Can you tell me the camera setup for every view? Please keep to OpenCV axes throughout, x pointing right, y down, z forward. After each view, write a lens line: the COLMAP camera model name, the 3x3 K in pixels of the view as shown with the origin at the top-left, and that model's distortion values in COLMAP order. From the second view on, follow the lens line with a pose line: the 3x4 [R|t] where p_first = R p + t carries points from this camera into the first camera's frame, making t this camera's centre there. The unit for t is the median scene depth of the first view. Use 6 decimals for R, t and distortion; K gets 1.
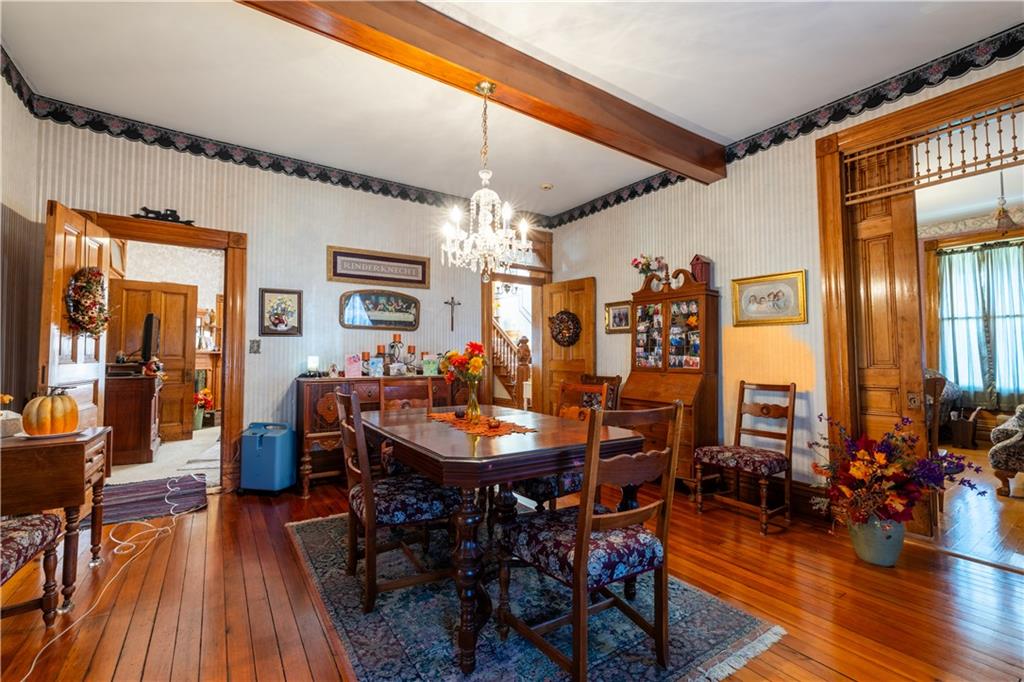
lens RADIAL K [[438.8, 0, 508.8], [0, 438.8, 339.3], [0, 0, 1]] dist [-0.003511, 0.001996]
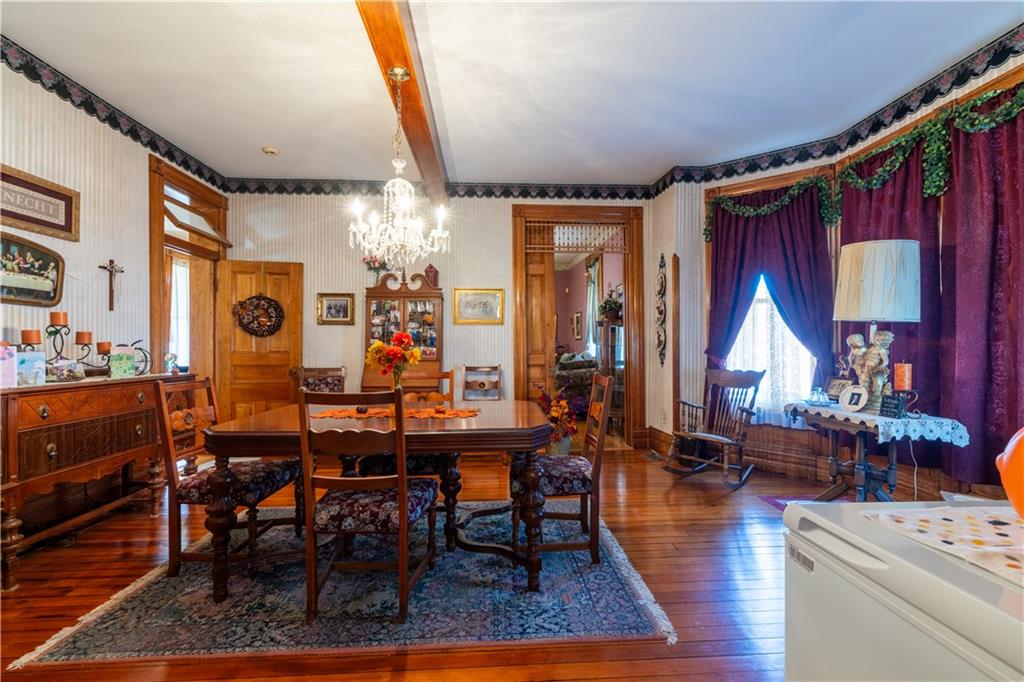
lens RADIAL K [[438.8, 0, 517.1], [0, 438.8, 344.9], [0, 0, 1]] dist [-0.003511, 0.001996]
pose [[0.507934, 0.000543, 0.861396, -0.453302], [-0.028959, 0.999445, 0.016446, 0.004751], [-0.860909, -0.033299, 0.507668, 0.150153]]
